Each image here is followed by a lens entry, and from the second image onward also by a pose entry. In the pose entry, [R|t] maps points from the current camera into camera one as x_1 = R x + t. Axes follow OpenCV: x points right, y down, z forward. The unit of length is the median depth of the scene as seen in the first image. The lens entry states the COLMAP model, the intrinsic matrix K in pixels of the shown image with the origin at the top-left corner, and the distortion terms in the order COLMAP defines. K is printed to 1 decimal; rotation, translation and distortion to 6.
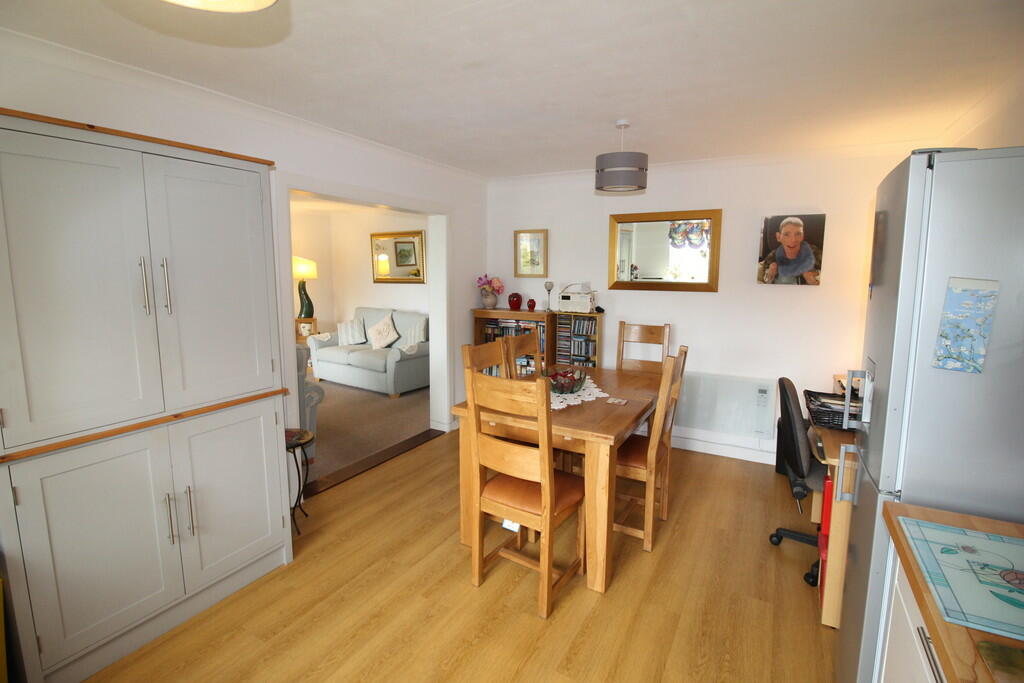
lens RADIAL K [[476.4, 0, 514.7], [0, 476.4, 327.9], [0, 0, 1]] dist [-0.001332, -0.012106]
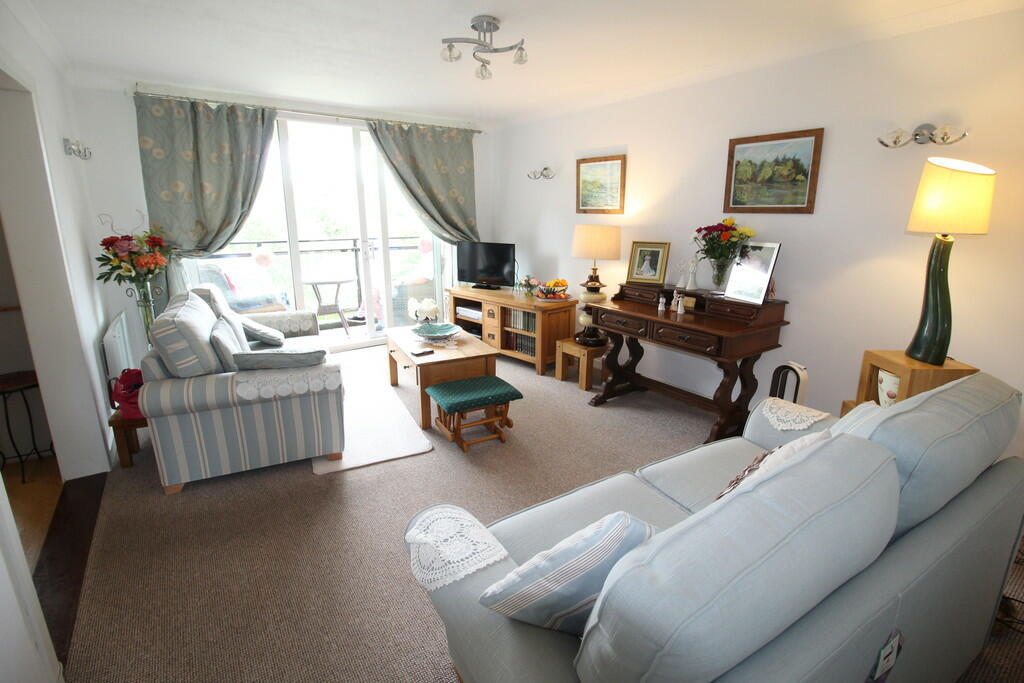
lens RADIAL K [[476.4, 0, 514.7], [0, 476.4, 327.9], [0, 0, 1]] dist [-0.001332, -0.012106]
pose [[-0.426489, 0.208513, -0.880130, -0.051425], [-0.109613, 0.953978, 0.279124, -0.105771], [0.897826, 0.215517, -0.384006, 0.934974]]
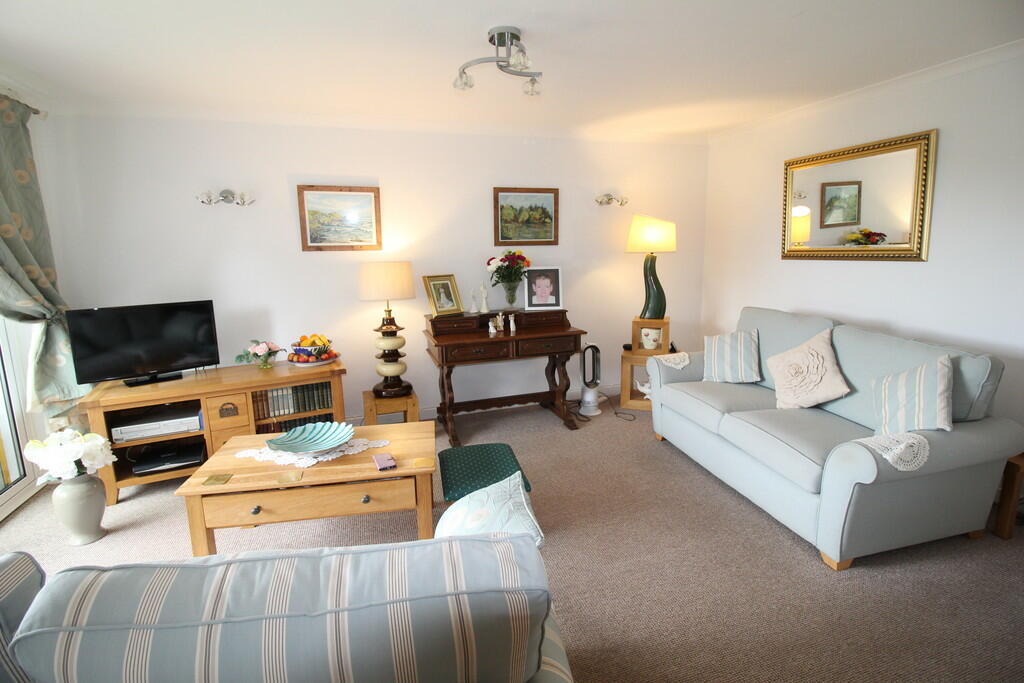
lens RADIAL K [[476.4, 0, 514.7], [0, 476.4, 327.9], [0, 0, 1]] dist [-0.001332, -0.012106]
pose [[0.739953, 0.092968, -0.666203, -0.177211], [-0.053822, 0.995410, 0.079128, -0.049818], [0.670502, -0.022695, 0.741561, 0.467137]]
